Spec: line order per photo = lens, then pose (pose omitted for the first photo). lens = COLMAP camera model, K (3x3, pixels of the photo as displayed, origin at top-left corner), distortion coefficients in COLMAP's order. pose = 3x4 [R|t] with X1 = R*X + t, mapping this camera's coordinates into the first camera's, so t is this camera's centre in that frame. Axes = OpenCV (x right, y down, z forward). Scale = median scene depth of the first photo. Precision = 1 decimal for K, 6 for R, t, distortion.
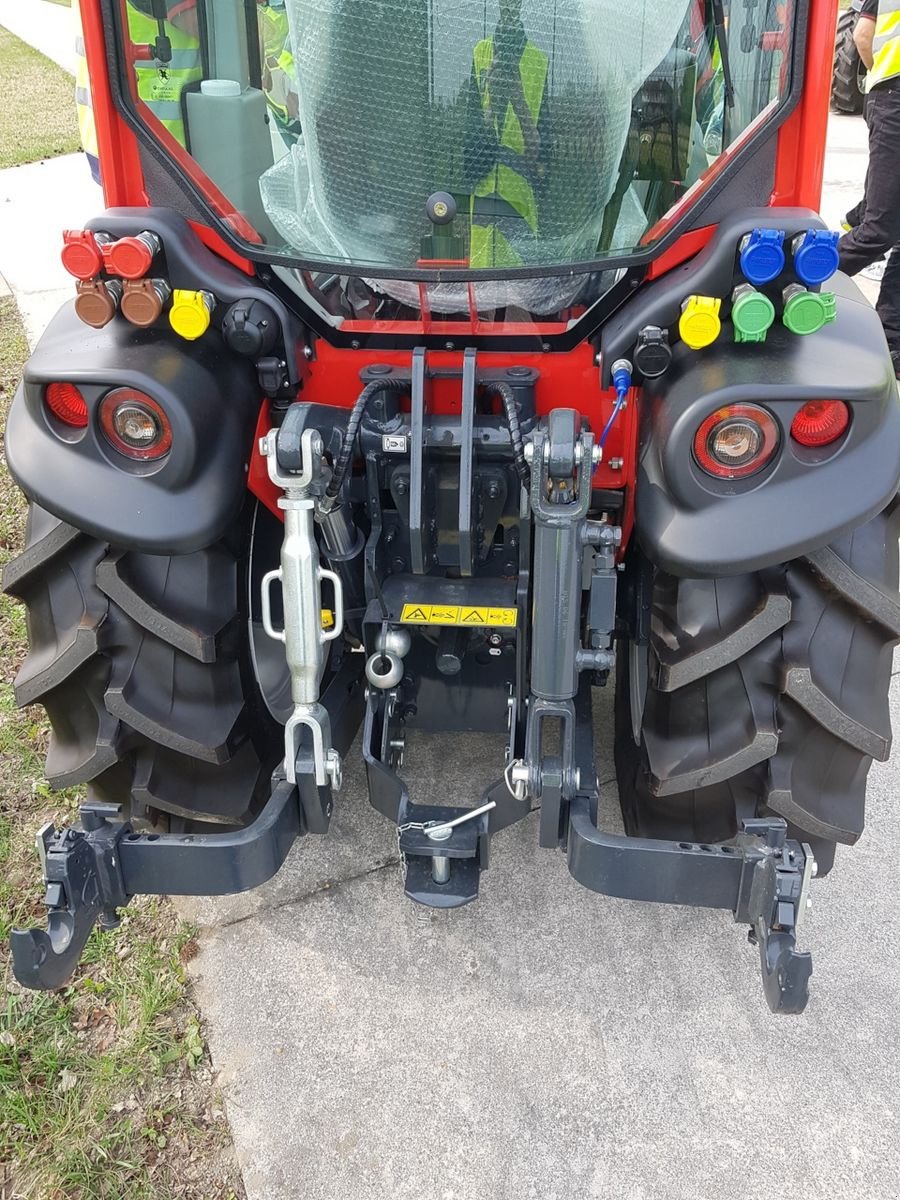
lens RADIAL K [[1102.0, 0, 476.0], [0, 1102.0, 598.1], [0, 0, 1]] dist [0.099933, -0.215842]
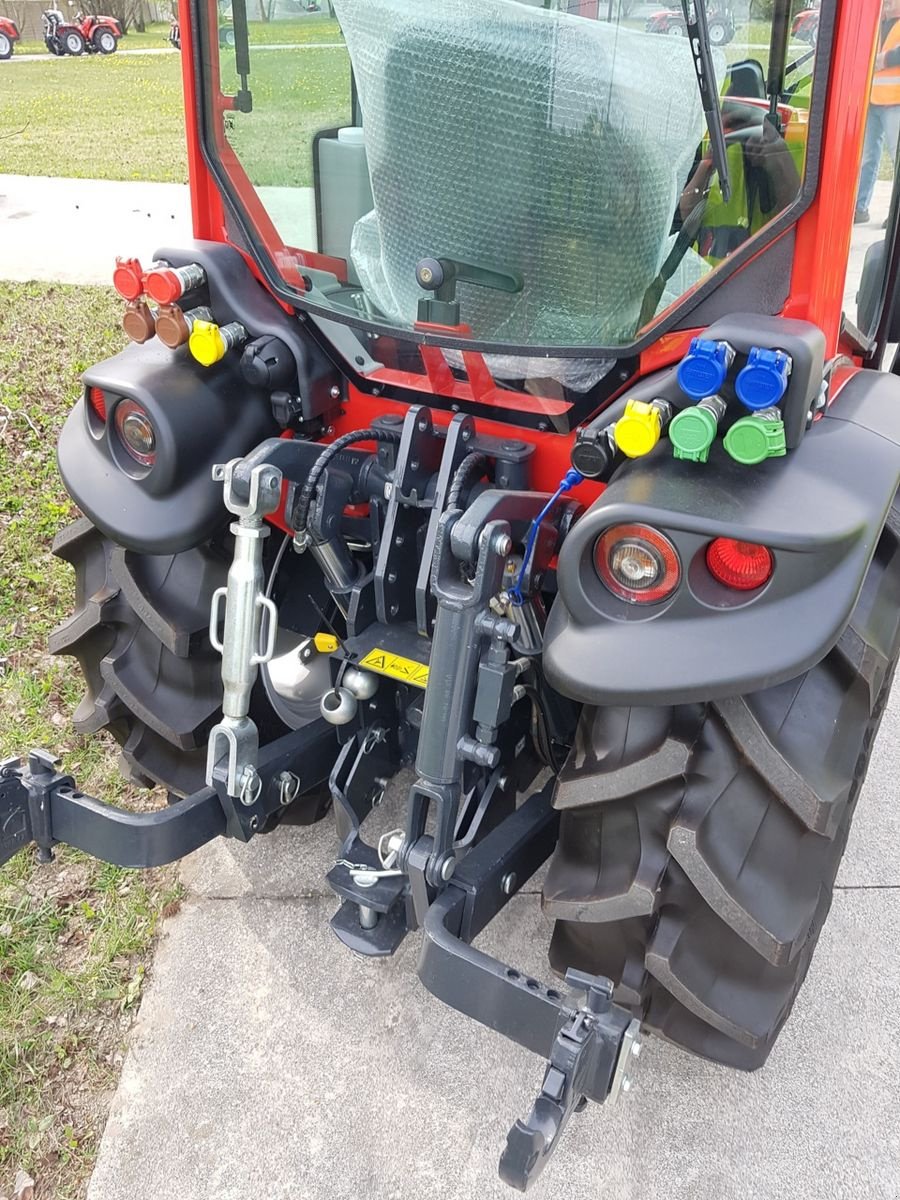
lens RADIAL K [[1102.0, 0, 476.0], [0, 1102.0, 598.1], [0, 0, 1]] dist [0.099933, -0.215842]
pose [[0.893593, 0.227007, -0.387245, 0.433379], [-0.232816, 0.971976, 0.032545, -0.102365], [0.383781, 0.061075, 0.921402, 0.104414]]
